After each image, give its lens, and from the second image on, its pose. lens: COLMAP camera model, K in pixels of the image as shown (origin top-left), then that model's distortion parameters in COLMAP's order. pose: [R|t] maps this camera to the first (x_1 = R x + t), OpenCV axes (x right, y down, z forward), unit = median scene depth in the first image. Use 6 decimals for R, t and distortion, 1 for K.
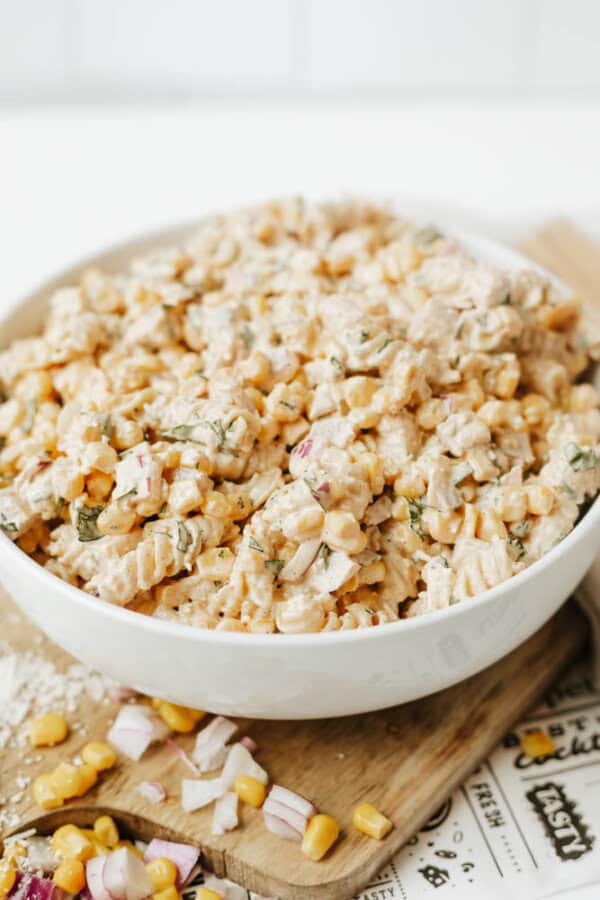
lens RADIAL K [[1544.7, 0, 318.5], [0, 1544.7, 450.8], [0, 0, 1]] dist [-0.024486, 0.048922]
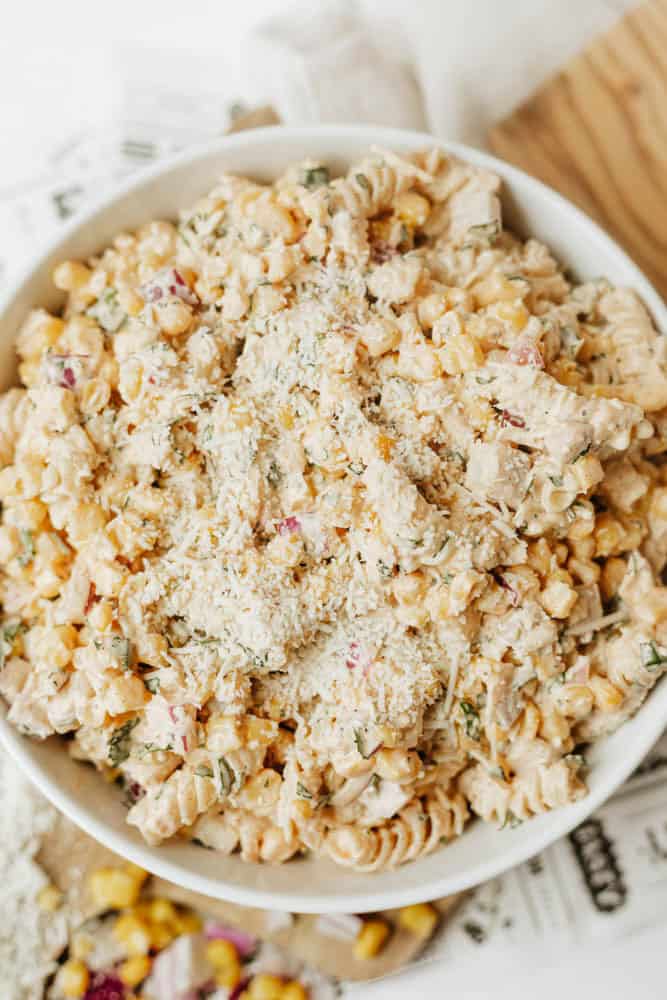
lens RADIAL K [[1642.0, 0, 333.5], [0, 1642.0, 500.0], [0, 0, 1]] dist [-0.022867, 0.052537]
pose [[0.999324, -0.034477, 0.012797, -0.027587], [0.017497, 0.751806, 0.659152, -0.693121], [-0.032346, -0.658482, 0.751901, 0.342887]]
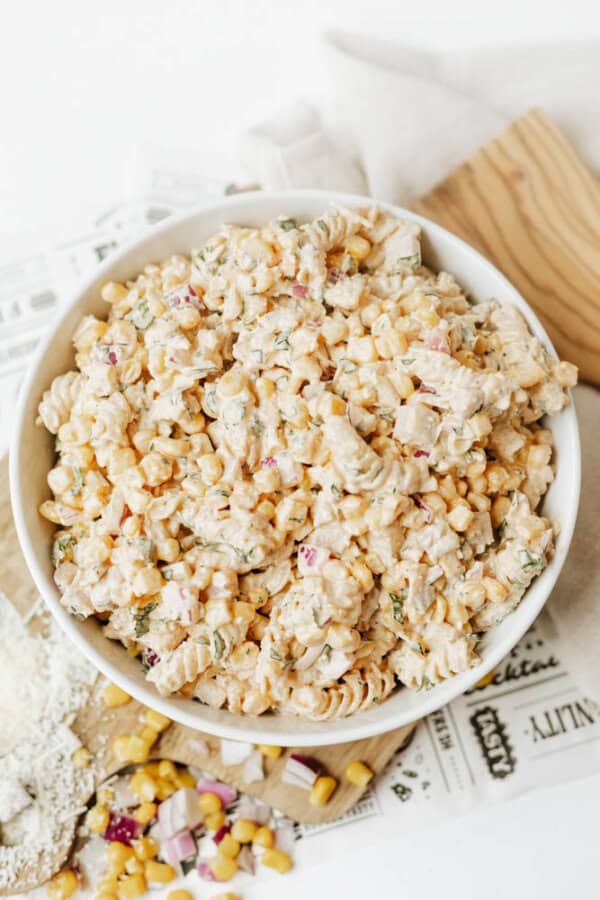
lens RADIAL K [[1413.2, 0, 300.0], [0, 1413.2, 450.0], [0, 0, 1]] dist [-0.012017, 0.017398]
pose [[0.999626, -0.019203, 0.019493, -0.037487], [0.004505, 0.818156, 0.574978, -0.722390], [-0.026989, -0.574675, 0.817936, 0.118861]]
